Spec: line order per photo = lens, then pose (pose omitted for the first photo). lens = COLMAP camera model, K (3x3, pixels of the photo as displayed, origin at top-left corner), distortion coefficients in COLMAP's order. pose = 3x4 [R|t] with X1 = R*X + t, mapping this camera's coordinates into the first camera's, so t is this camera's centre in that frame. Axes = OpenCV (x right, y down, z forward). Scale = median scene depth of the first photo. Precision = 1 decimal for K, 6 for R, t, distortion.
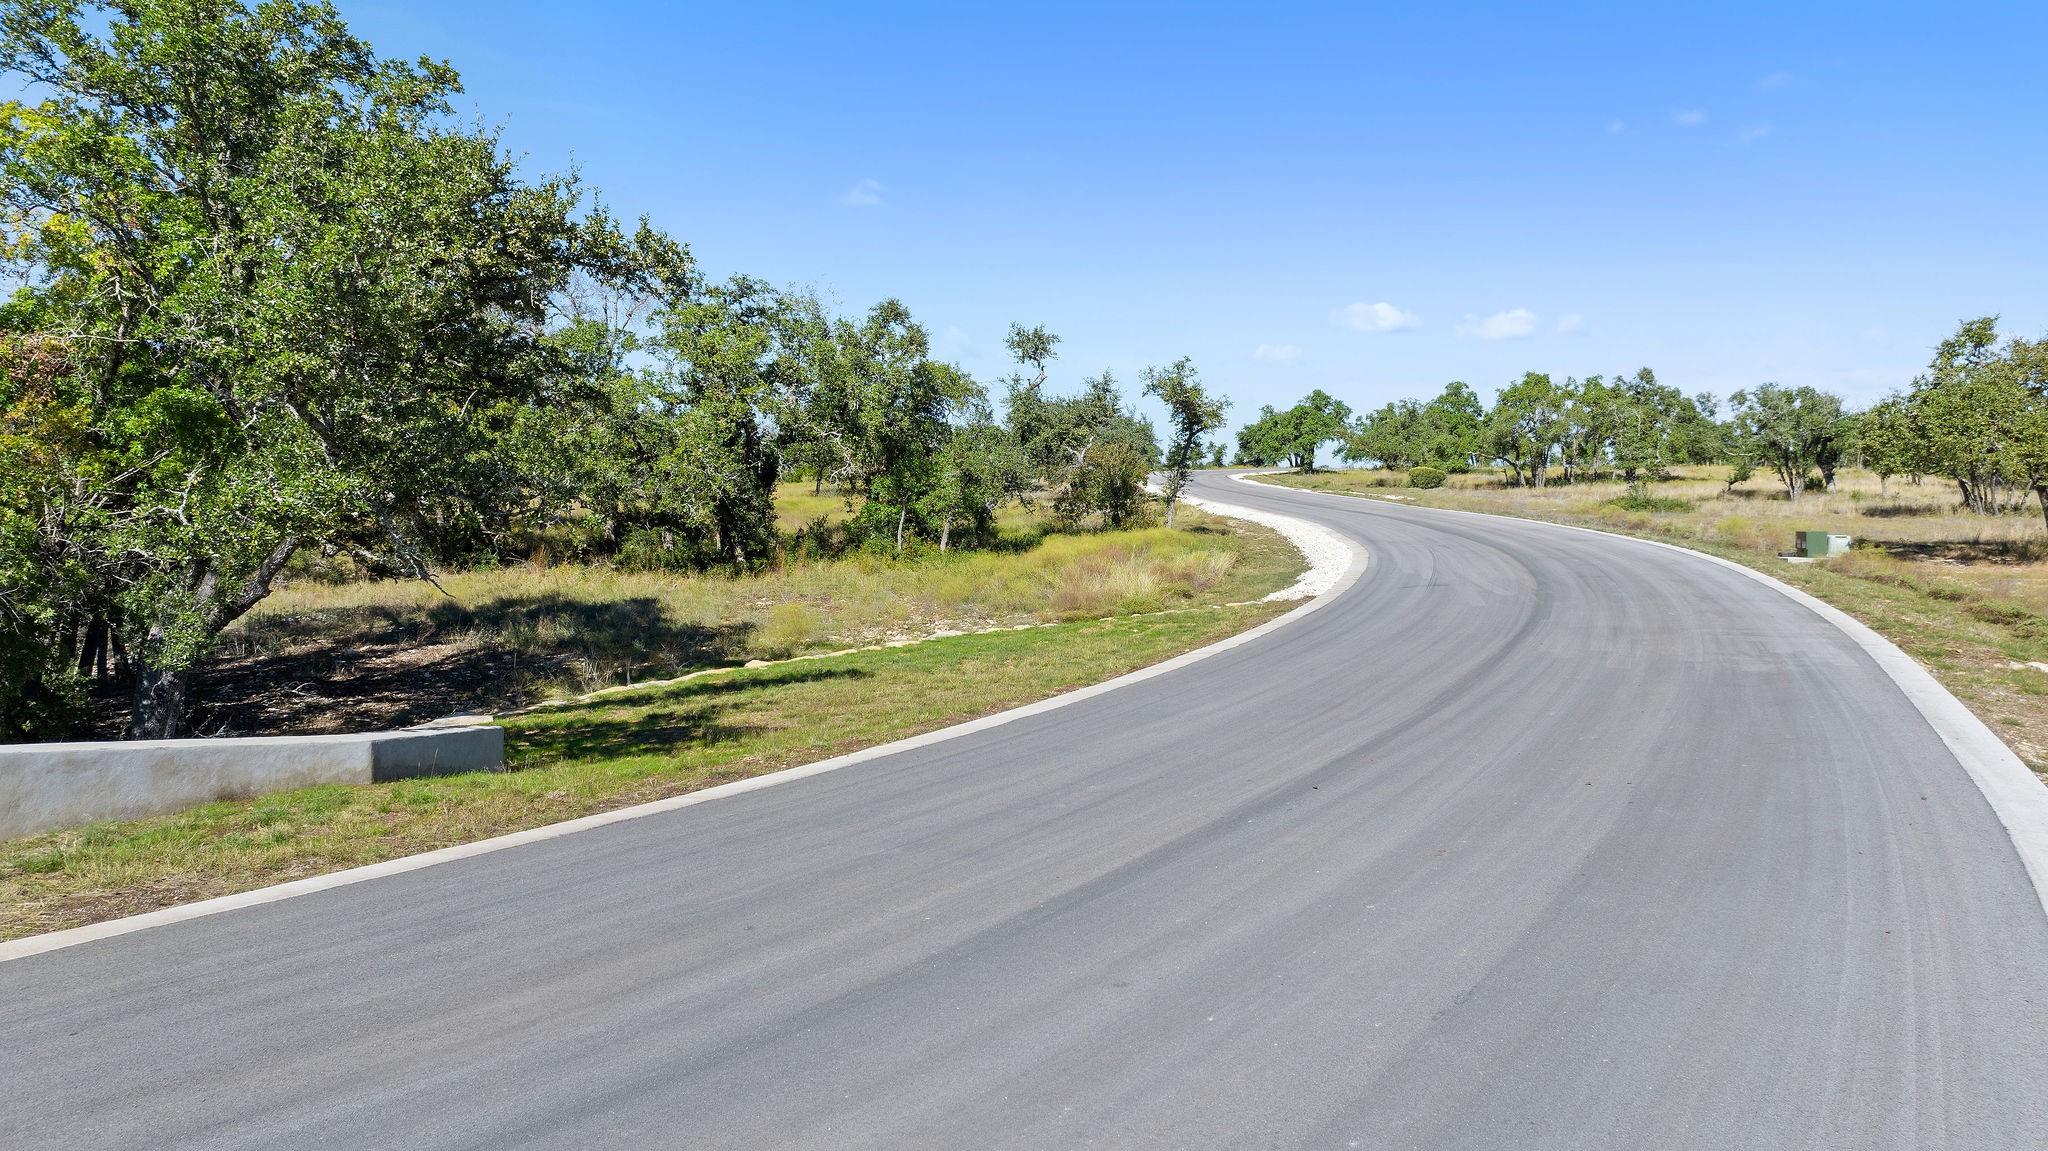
lens RADIAL K [[1553.6, 0, 1024.3], [0, 1553.6, 574.5], [0, 0, 1]] dist [-0.013103, 0.011879]
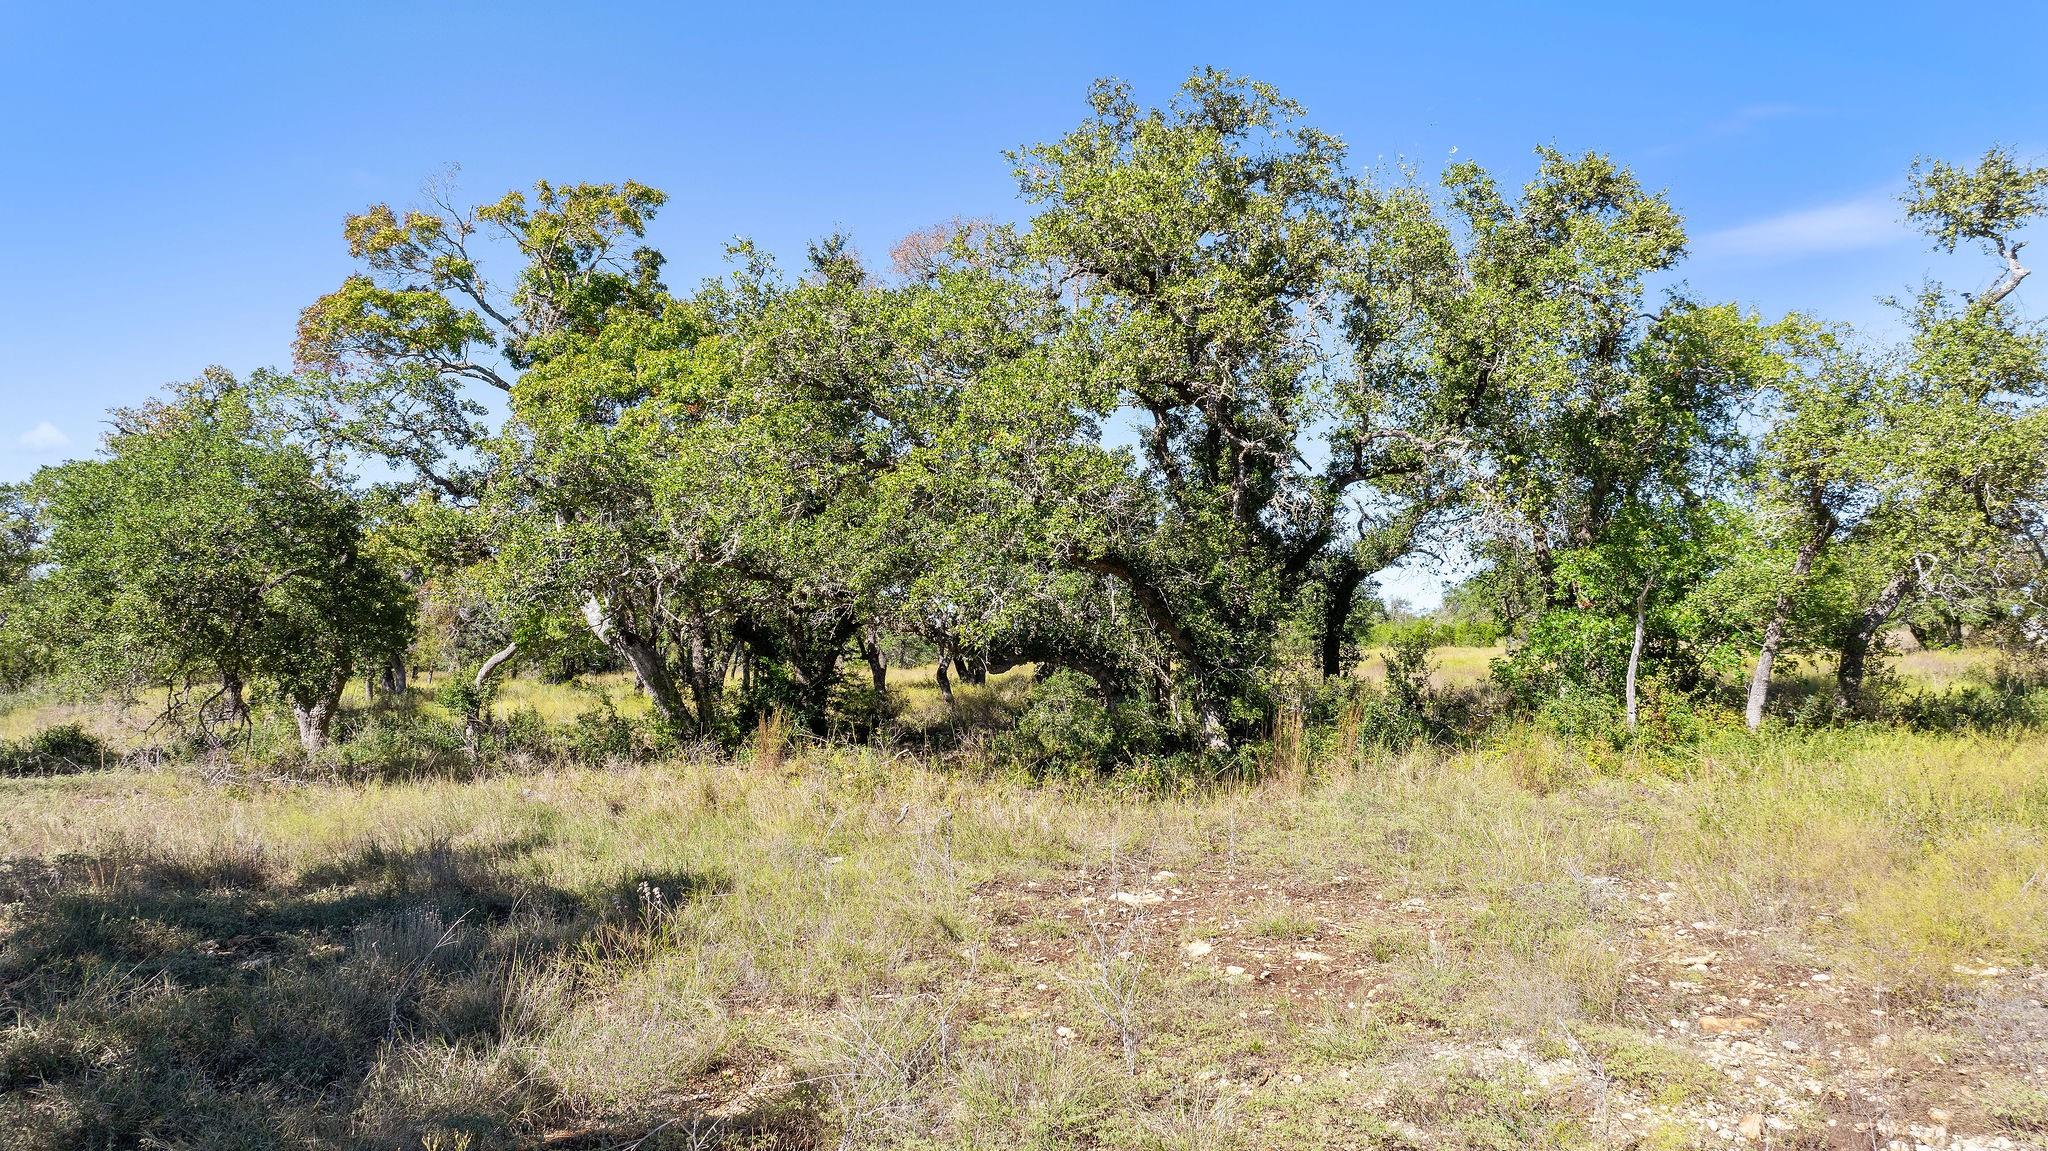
lens RADIAL K [[1553.6, 0, 1023.9], [0, 1553.6, 569.8], [0, 0, 1]] dist [-0.013103, 0.011879]
pose [[0.879875, -0.053030, -0.472236, -0.027482], [-0.016337, 0.989791, -0.141589, 0.003454], [0.474924, 0.132296, 0.870026, 0.572581]]
